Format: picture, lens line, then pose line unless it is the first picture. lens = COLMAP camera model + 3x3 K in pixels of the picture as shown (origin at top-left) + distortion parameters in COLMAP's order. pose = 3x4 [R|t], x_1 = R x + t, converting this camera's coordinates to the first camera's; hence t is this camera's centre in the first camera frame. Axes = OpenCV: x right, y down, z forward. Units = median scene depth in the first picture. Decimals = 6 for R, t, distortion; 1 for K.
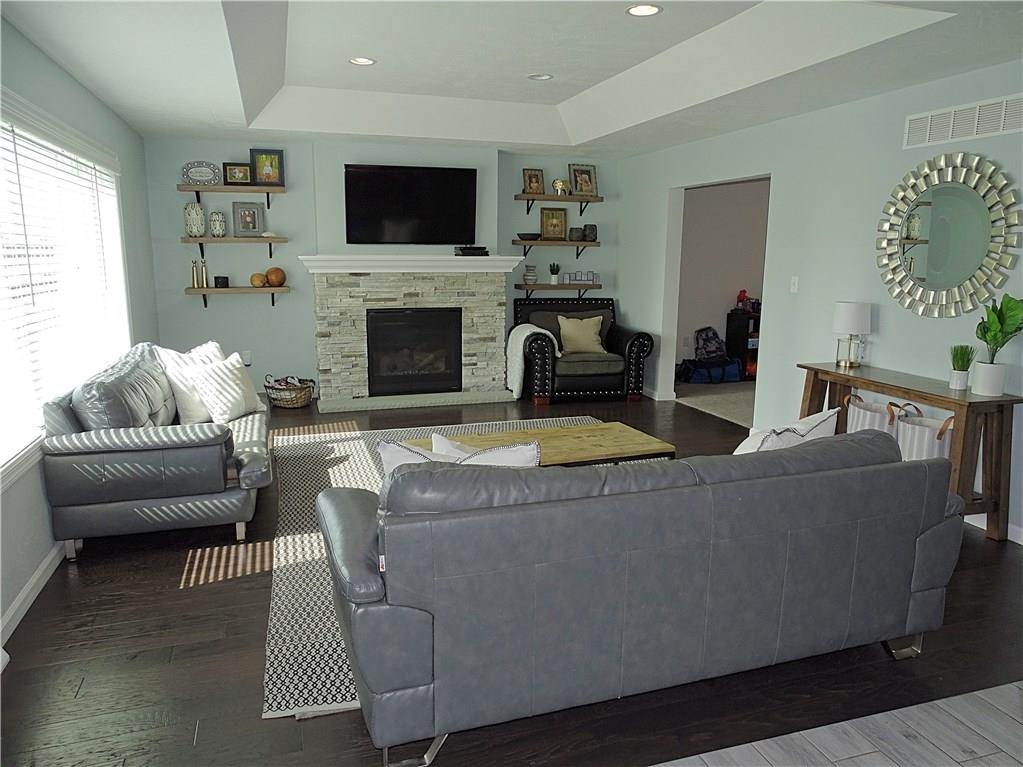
lens RADIAL K [[731.3, 0, 508.6], [0, 731.3, 384.3], [0, 0, 1]] dist [-0.000891, 0.008717]
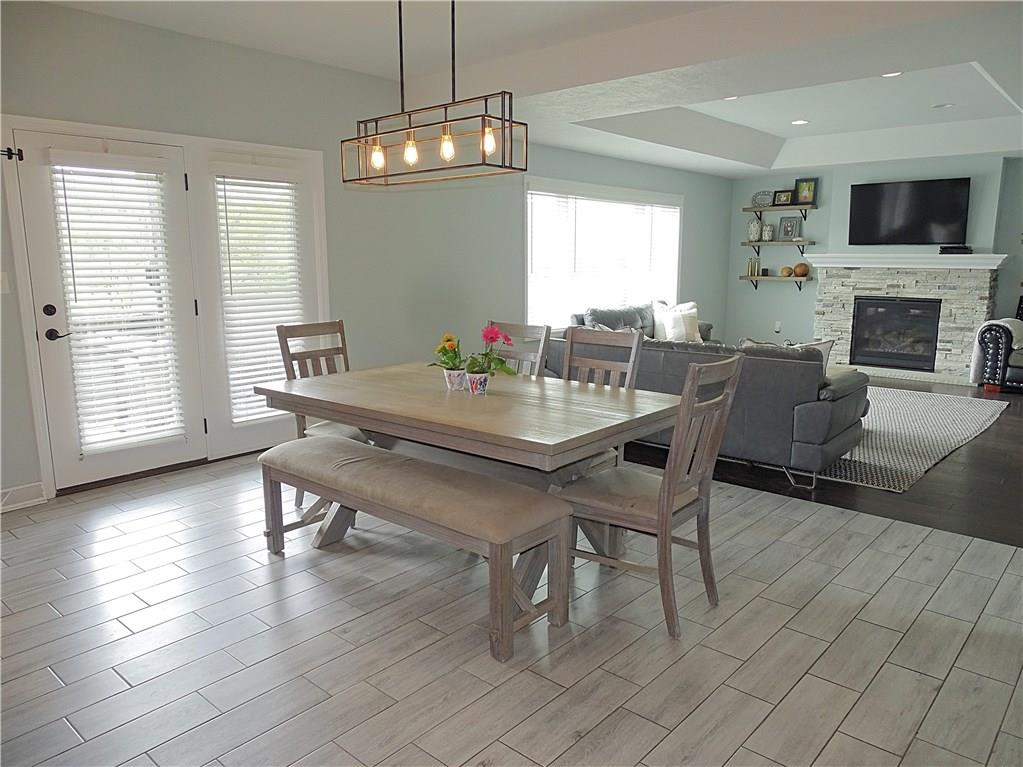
lens RADIAL K [[731.3, 0, 510.8], [0, 731.3, 384.8], [0, 0, 1]] dist [-0.000891, 0.008717]
pose [[0.511253, 0.146972, -0.846770, 0.590783], [-0.158073, 0.984541, 0.075445, 0.048590], [0.844768, 0.095280, 0.526581, -0.168747]]
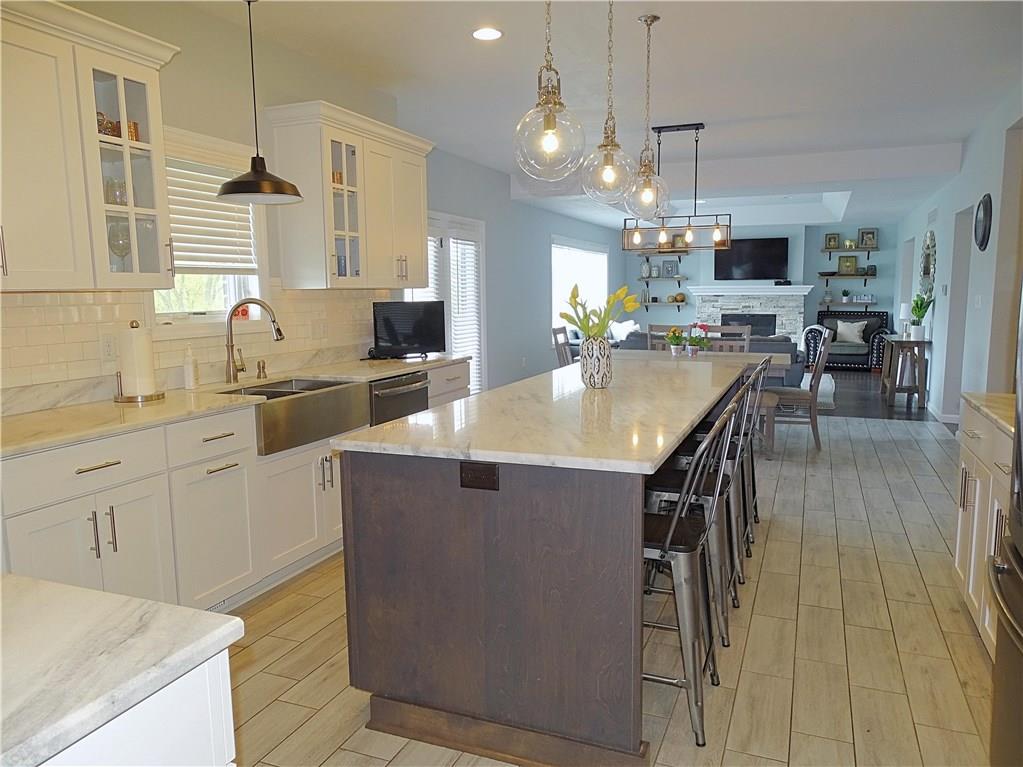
lens RADIAL K [[731.3, 0, 513.6], [0, 731.3, 383.6], [0, 0, 1]] dist [-0.000891, 0.008717]
pose [[0.763570, 0.070806, -0.641831, 0.608508], [-0.105882, 0.994245, -0.016282, 0.160875], [0.636985, 0.080390, 0.766673, -0.766117]]
